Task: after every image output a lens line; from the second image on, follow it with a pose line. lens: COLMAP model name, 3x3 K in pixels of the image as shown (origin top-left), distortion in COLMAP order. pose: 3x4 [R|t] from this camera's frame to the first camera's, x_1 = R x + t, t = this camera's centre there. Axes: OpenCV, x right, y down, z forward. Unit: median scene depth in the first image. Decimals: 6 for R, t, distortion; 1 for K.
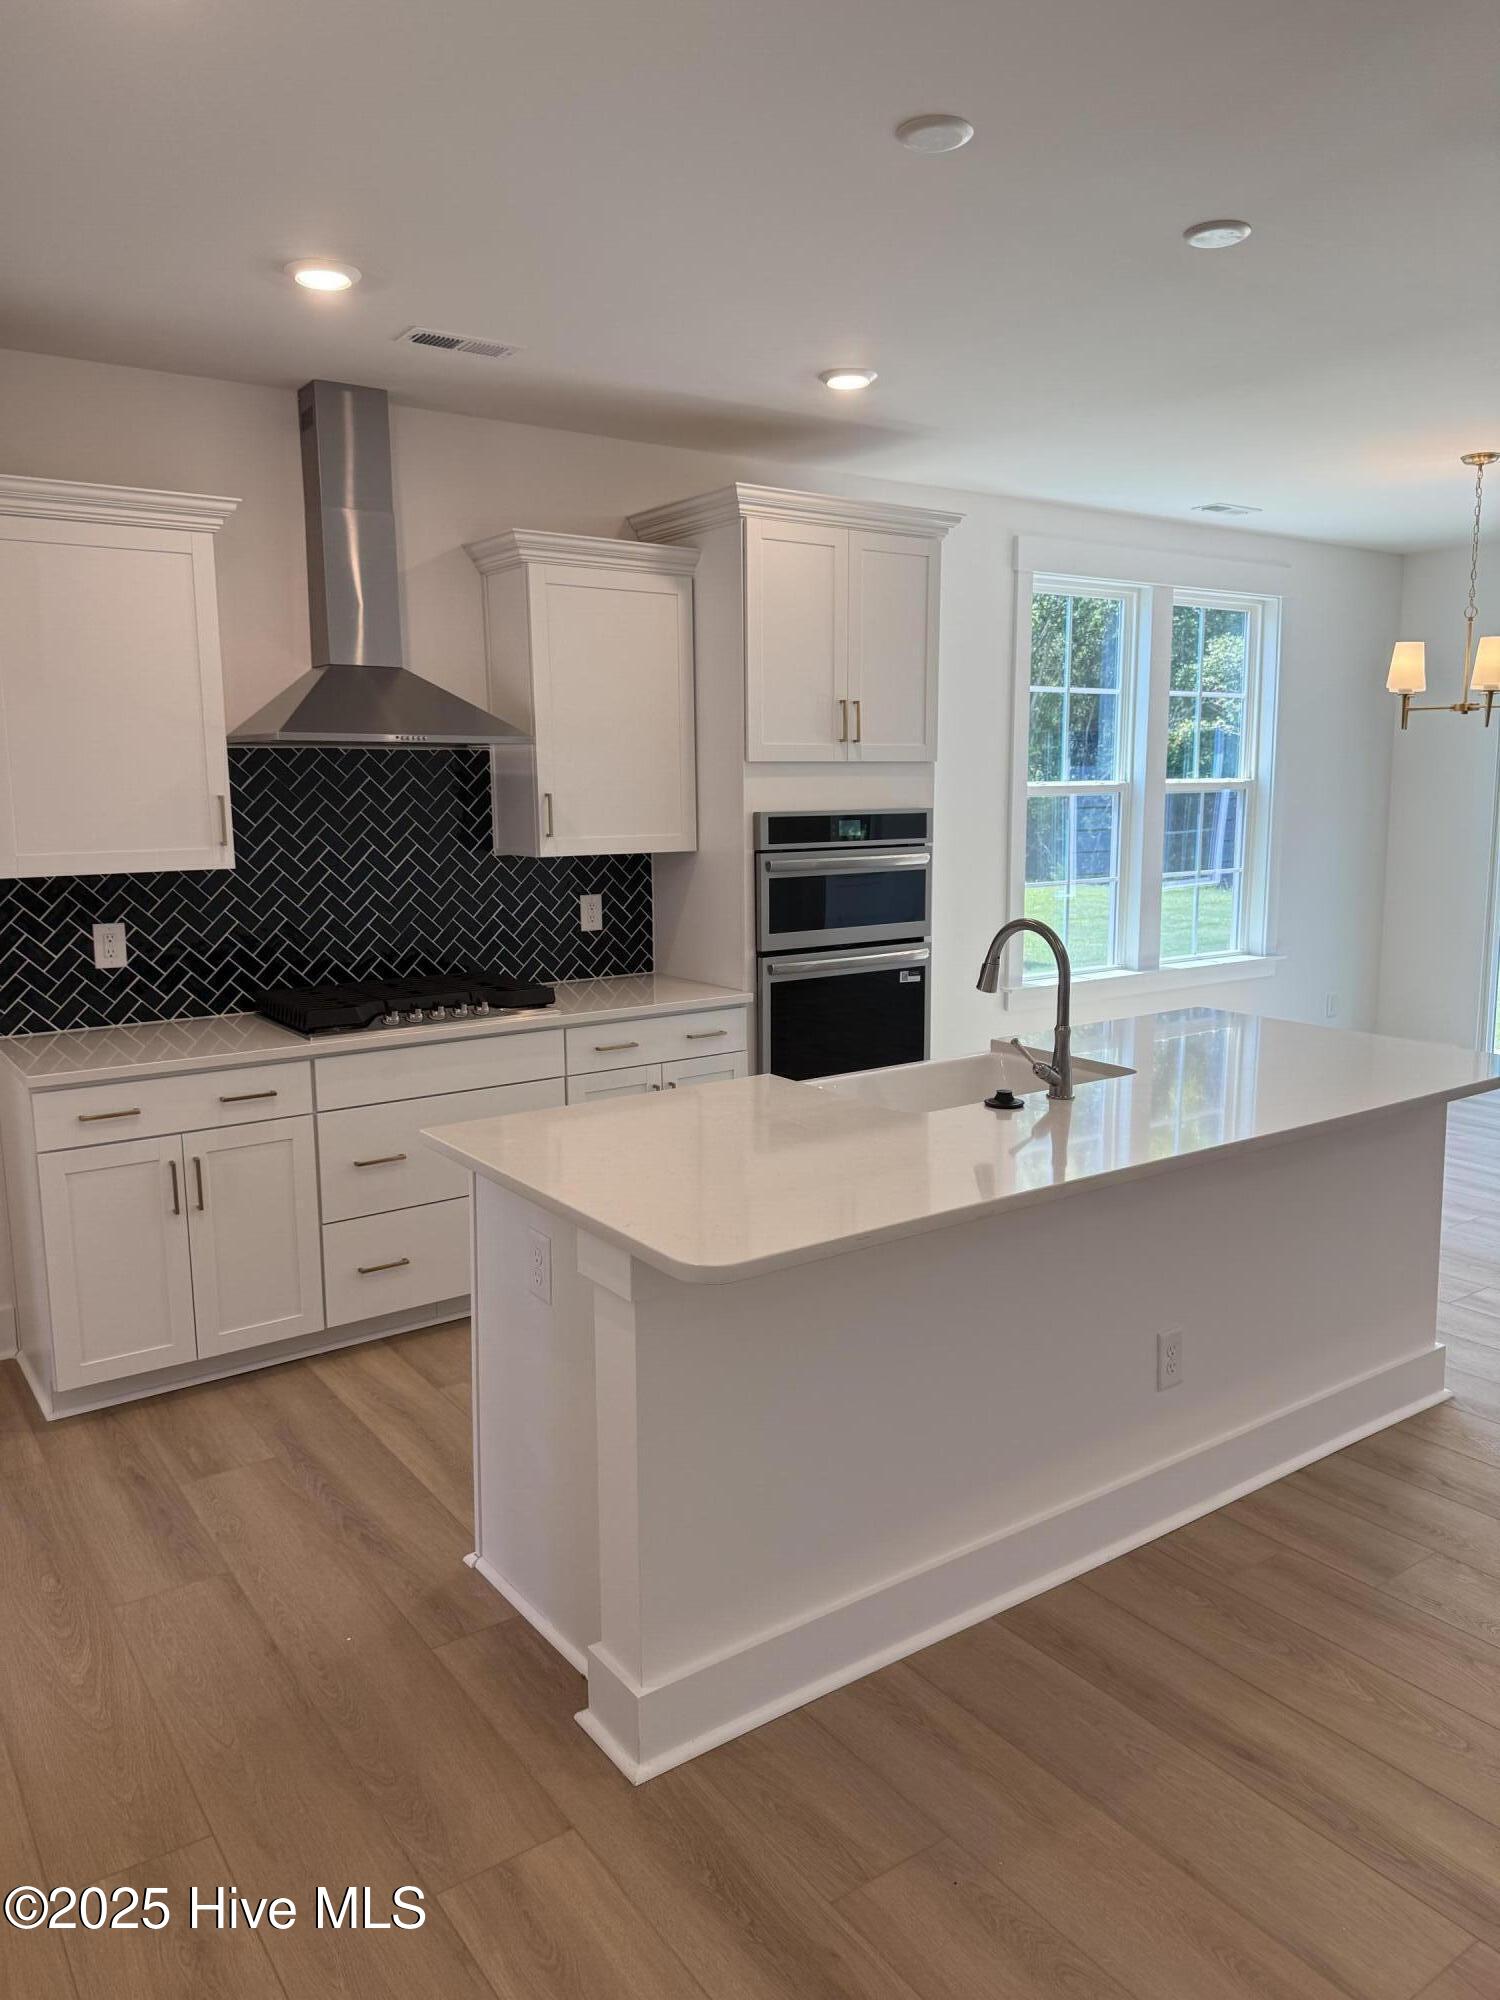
lens RADIAL K [[1419.1, 0, 735.8], [0, 1419.1, 999.6], [0, 0, 1]] dist [0.050277, -0.052053]
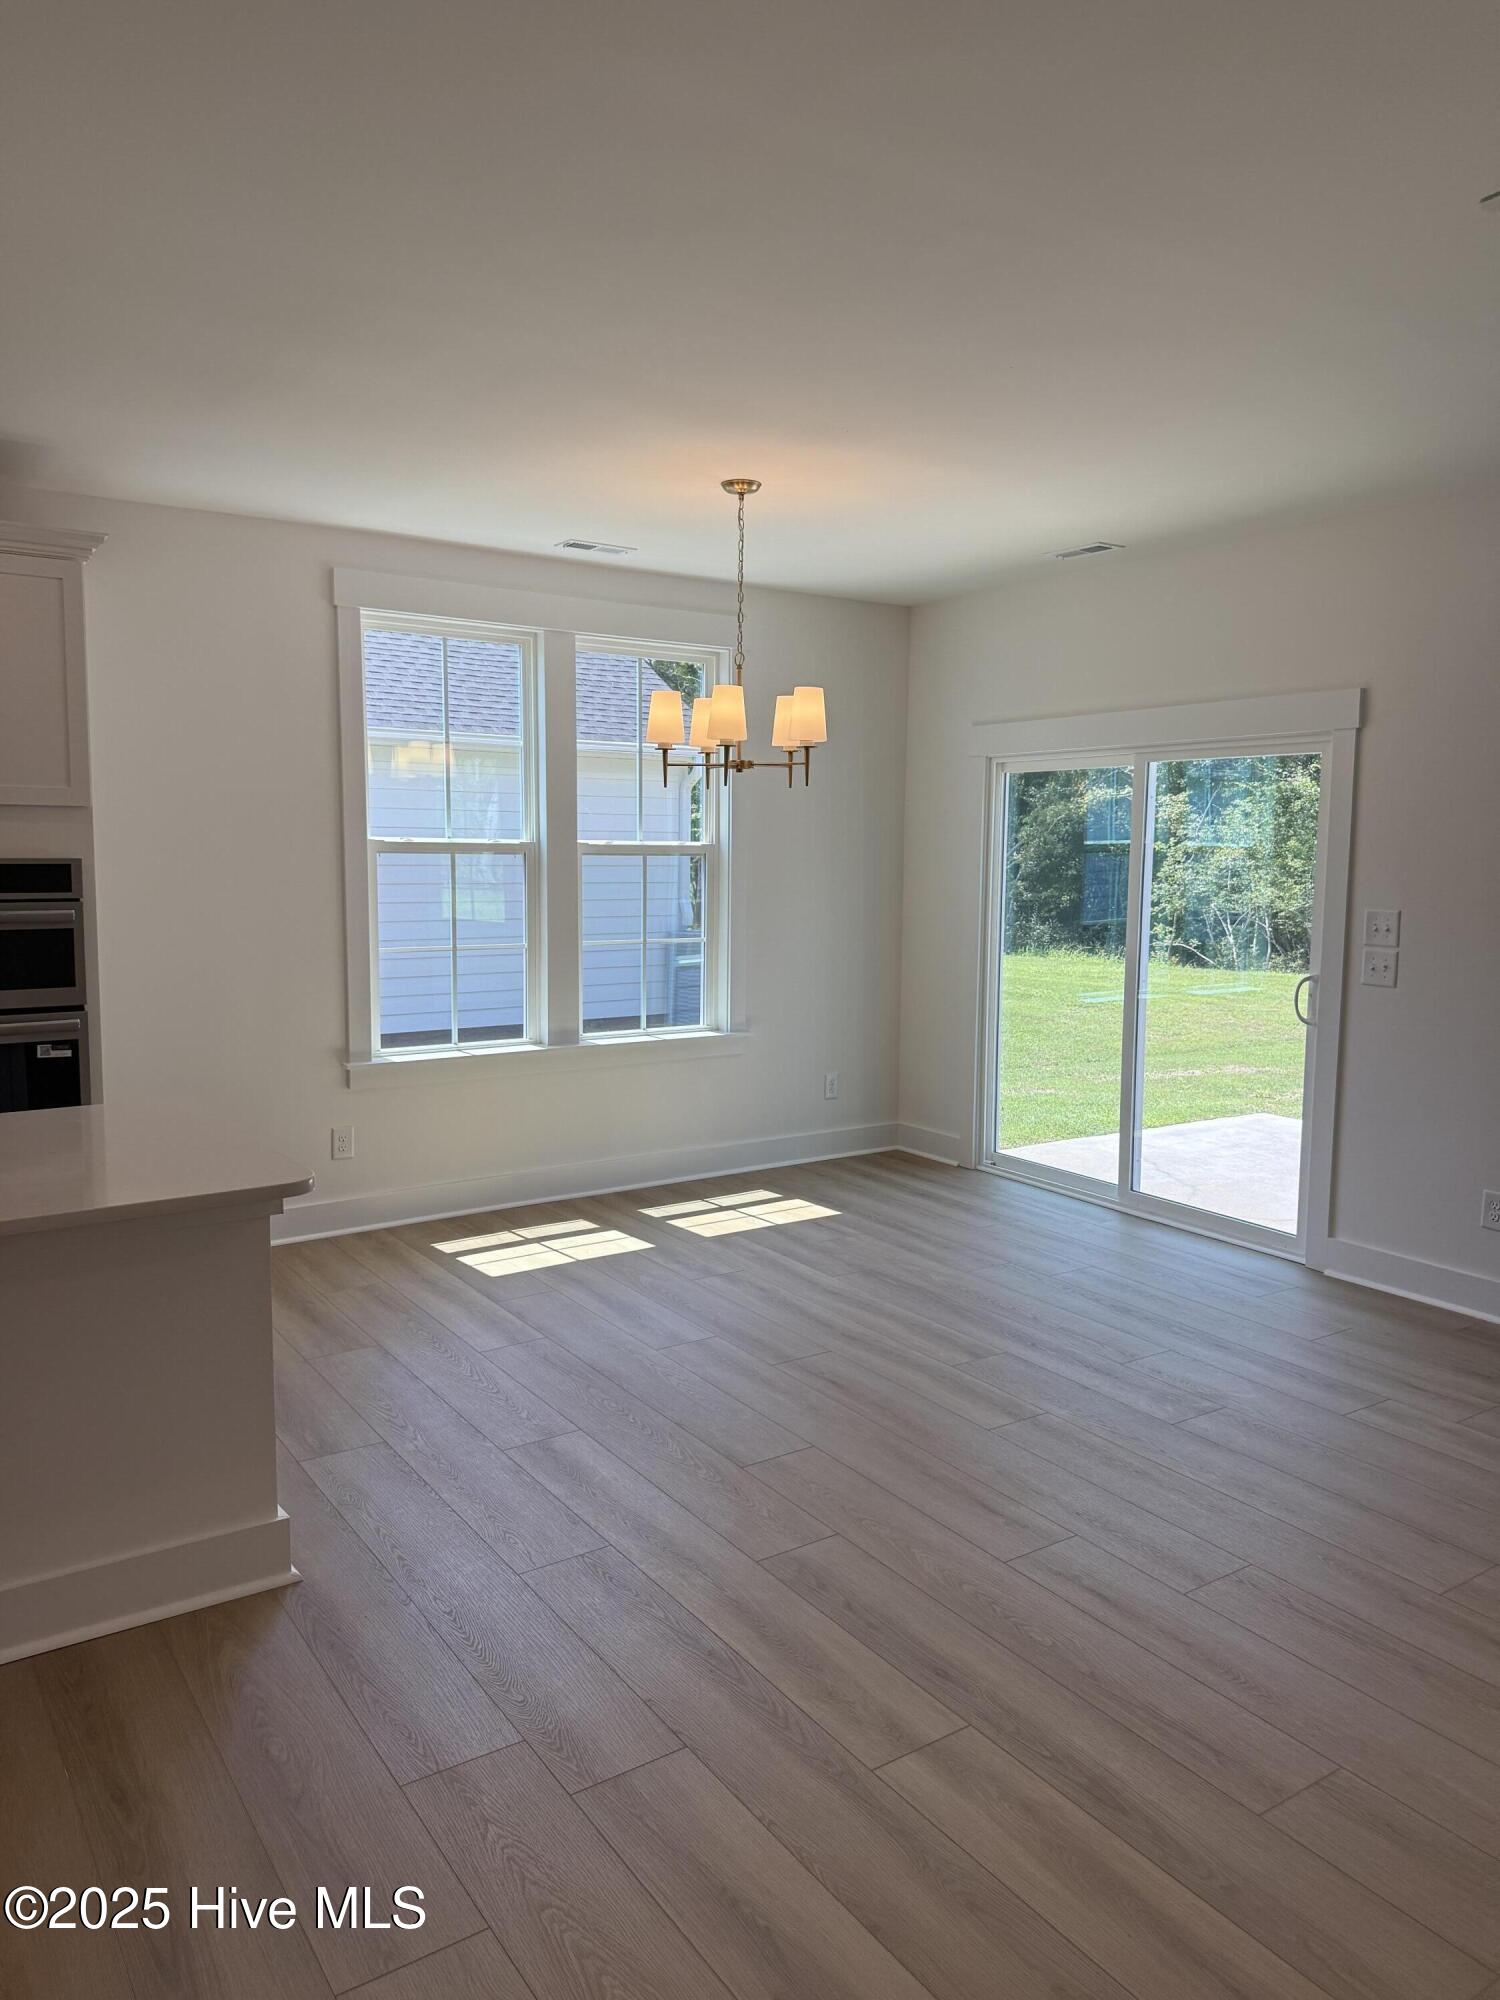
lens RADIAL K [[1419.1, 0, 677.1], [0, 1419.1, 1009.9], [0, 0, 1]] dist [0.050277, -0.052053]
pose [[0.999157, 0.023474, -0.033680, 0.509325], [-0.024613, 0.999125, -0.033811, -0.019717], [0.032857, 0.034612, 0.998861, 0.119309]]
